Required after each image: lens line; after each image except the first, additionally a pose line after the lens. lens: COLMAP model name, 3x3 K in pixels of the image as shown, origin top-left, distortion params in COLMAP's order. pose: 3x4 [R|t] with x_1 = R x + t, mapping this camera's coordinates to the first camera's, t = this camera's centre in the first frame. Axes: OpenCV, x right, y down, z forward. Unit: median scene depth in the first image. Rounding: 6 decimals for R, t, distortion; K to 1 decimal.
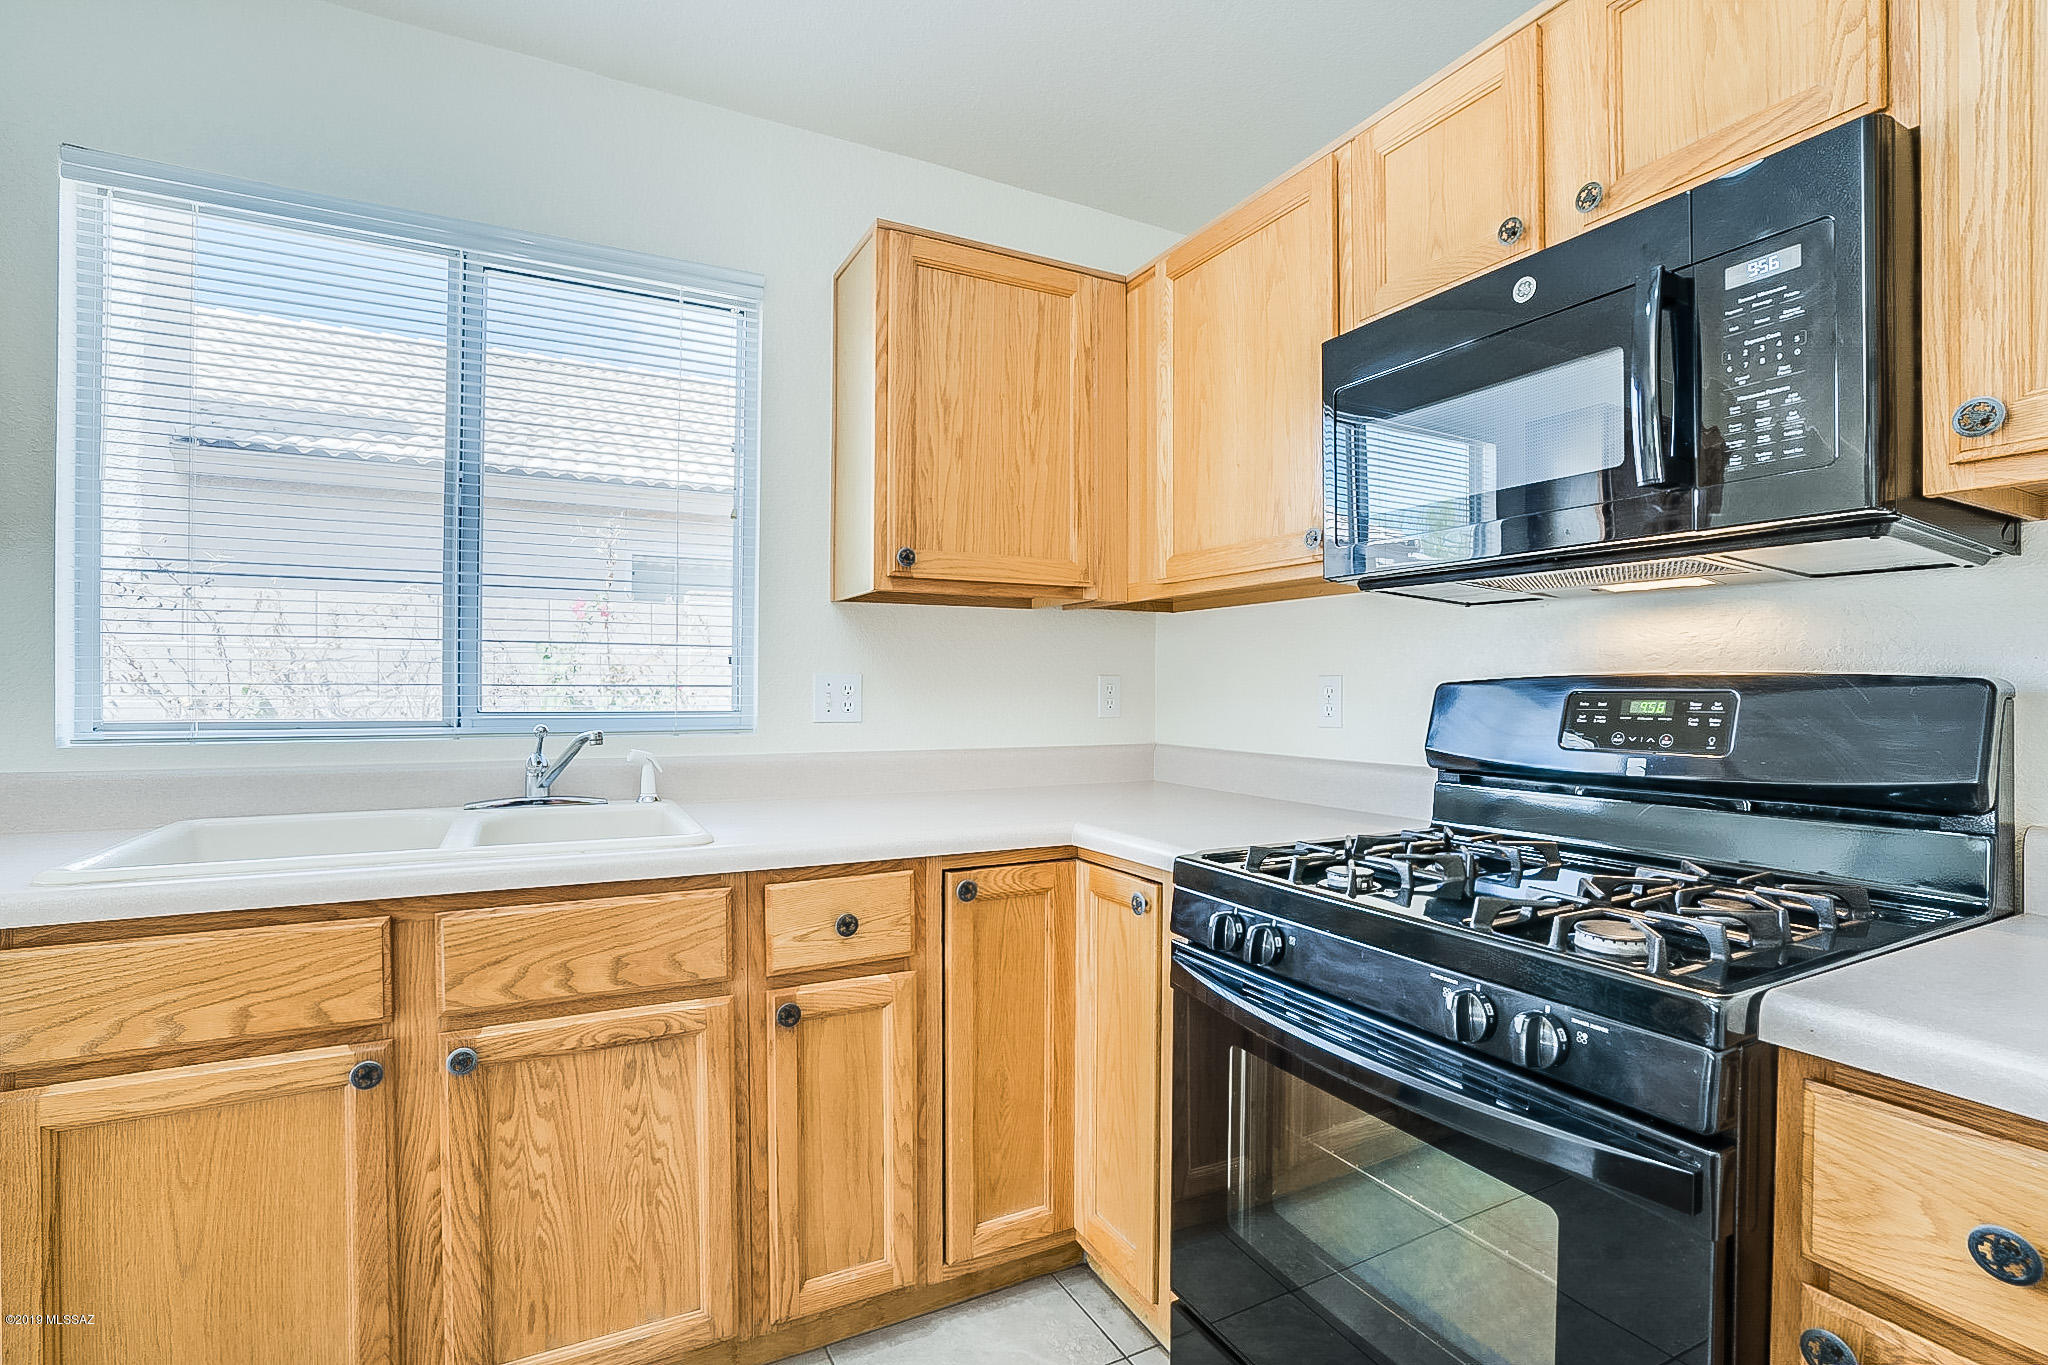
lens RADIAL K [[954.4, 0, 1035.1], [0, 954.4, 692.8], [0, 0, 1]] dist [-0.050232, 0.016251]
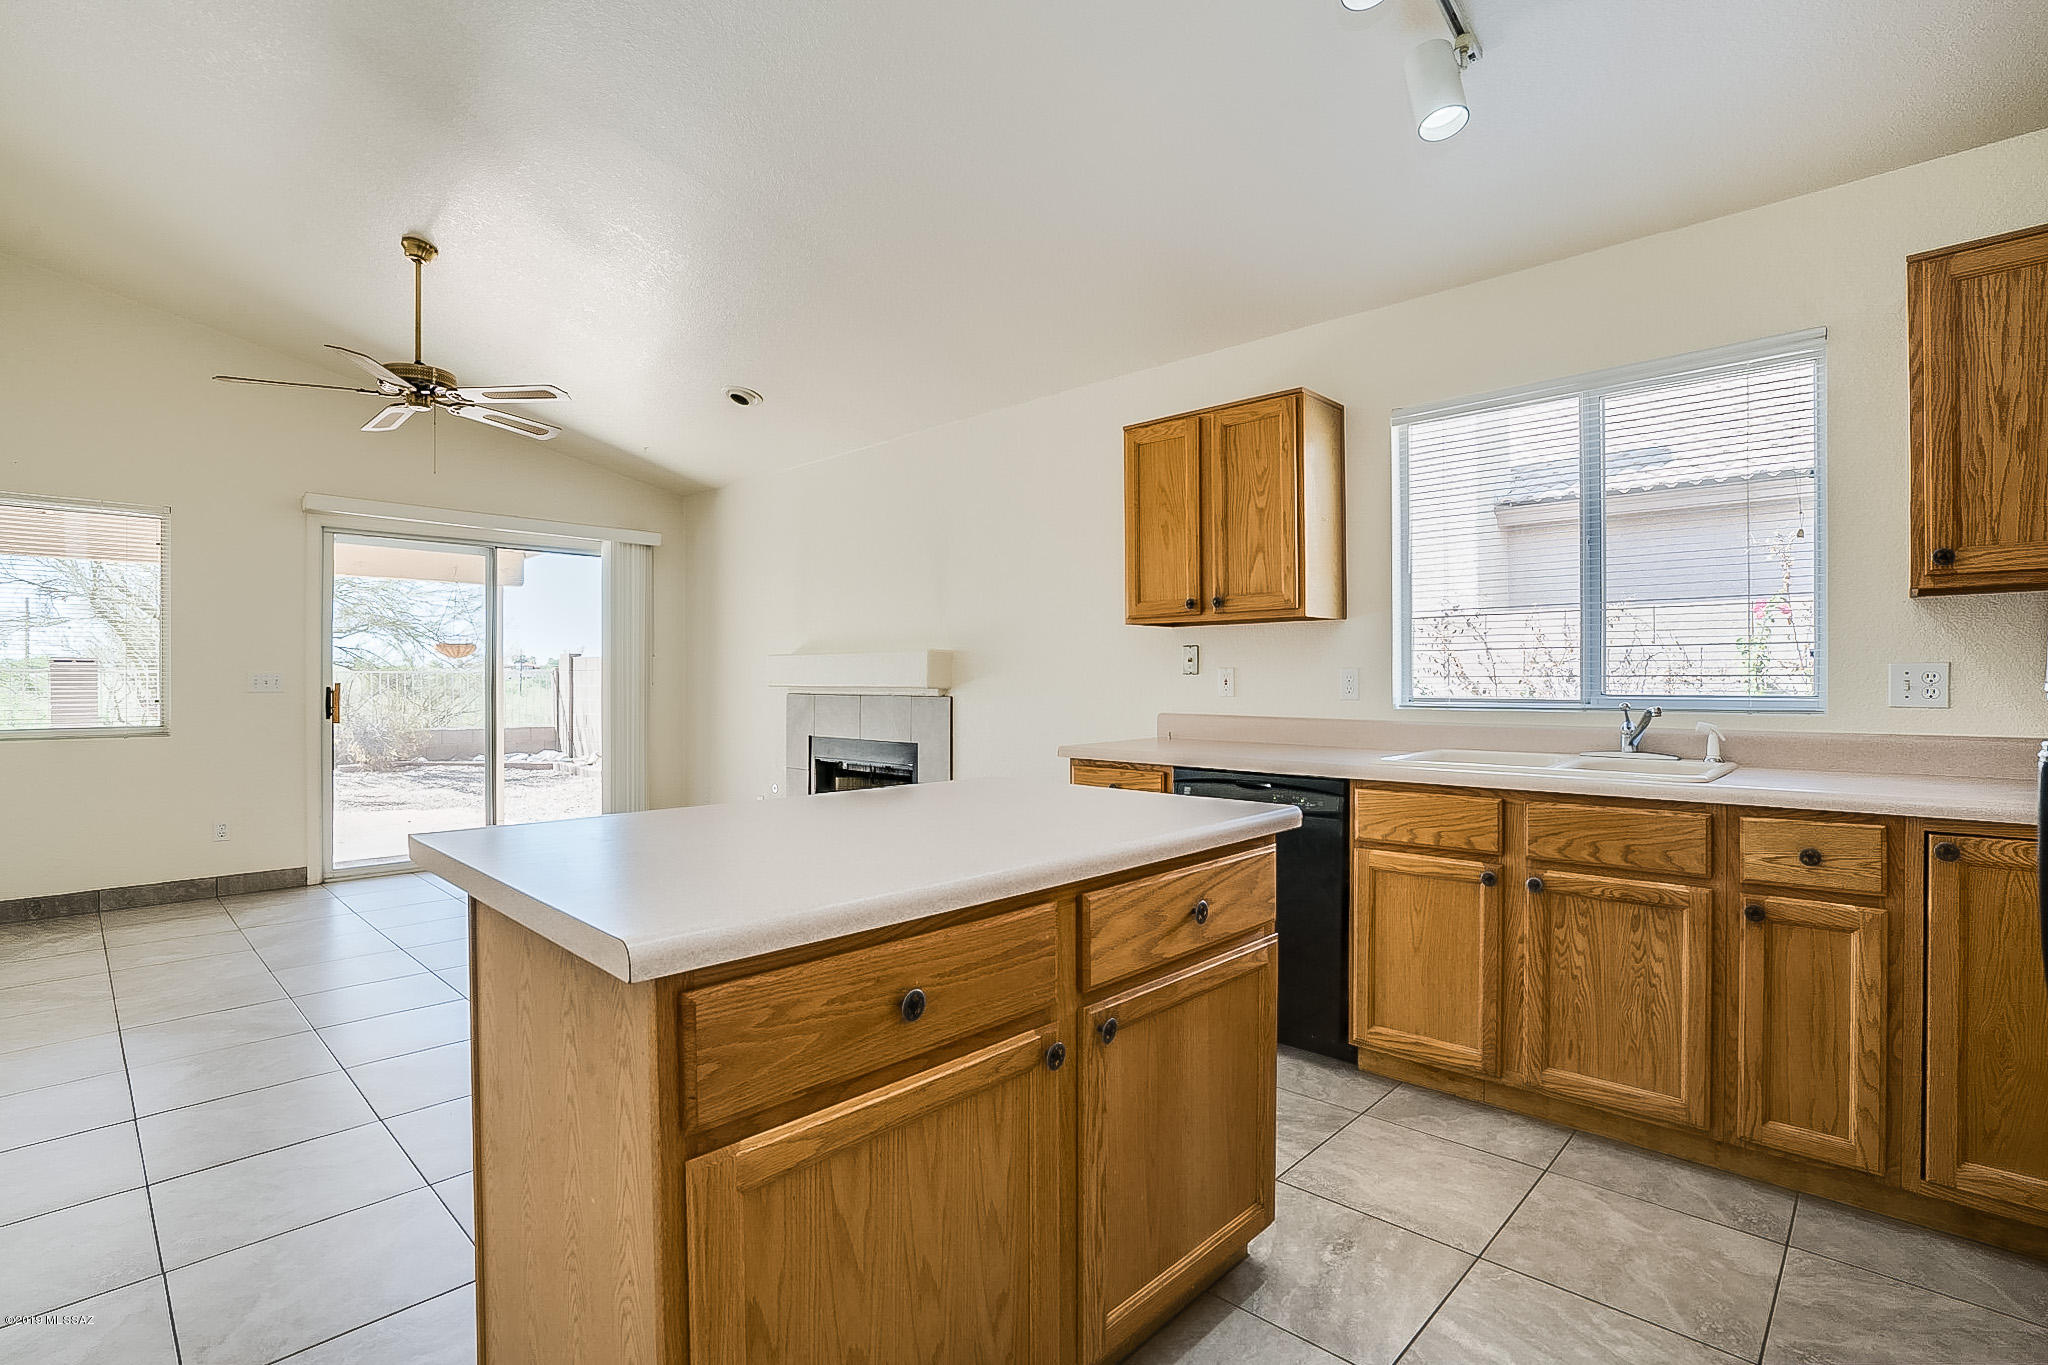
lens RADIAL K [[954.4, 0, 1036.2], [0, 954.4, 687.3], [0, 0, 1]] dist [-0.050232, 0.016251]
pose [[0.319198, 0.001420, -0.947687, 0.641540], [-0.002261, 0.999997, 0.000737, 0.012283], [0.947685, 0.001907, 0.319200, -0.394823]]
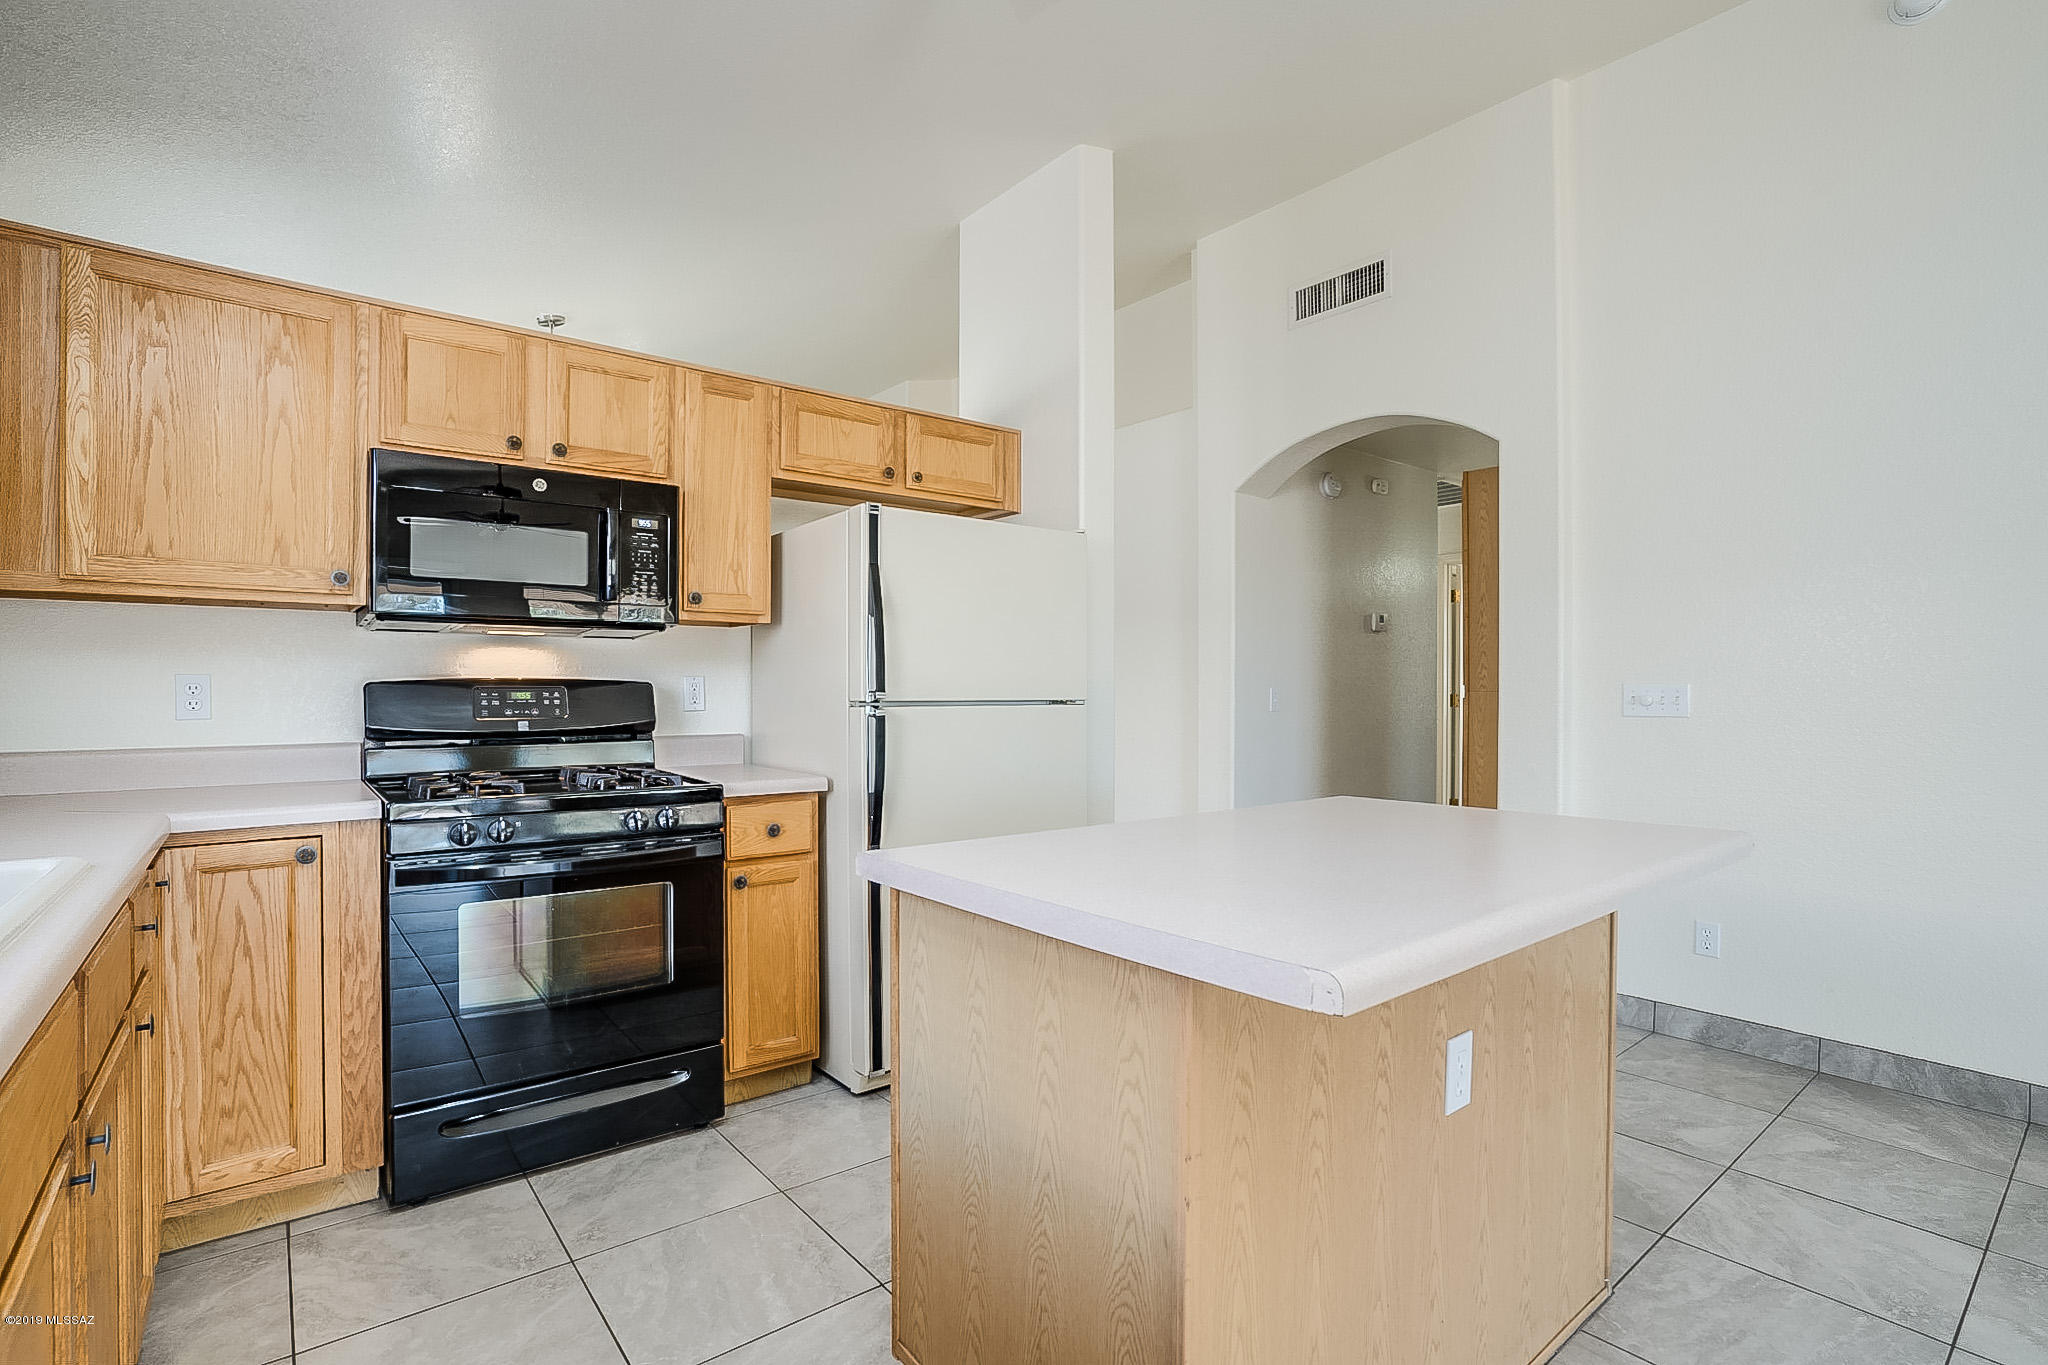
lens RADIAL K [[954.4, 0, 1021.5], [0, 954.4, 688.3], [0, 0, 1]] dist [-0.050232, 0.016251]
pose [[-0.187748, -0.006299, 0.982197, -1.243889], [0.002025, 0.999975, 0.006800, -0.009229], [-0.982215, 0.003265, -0.187730, 0.285721]]
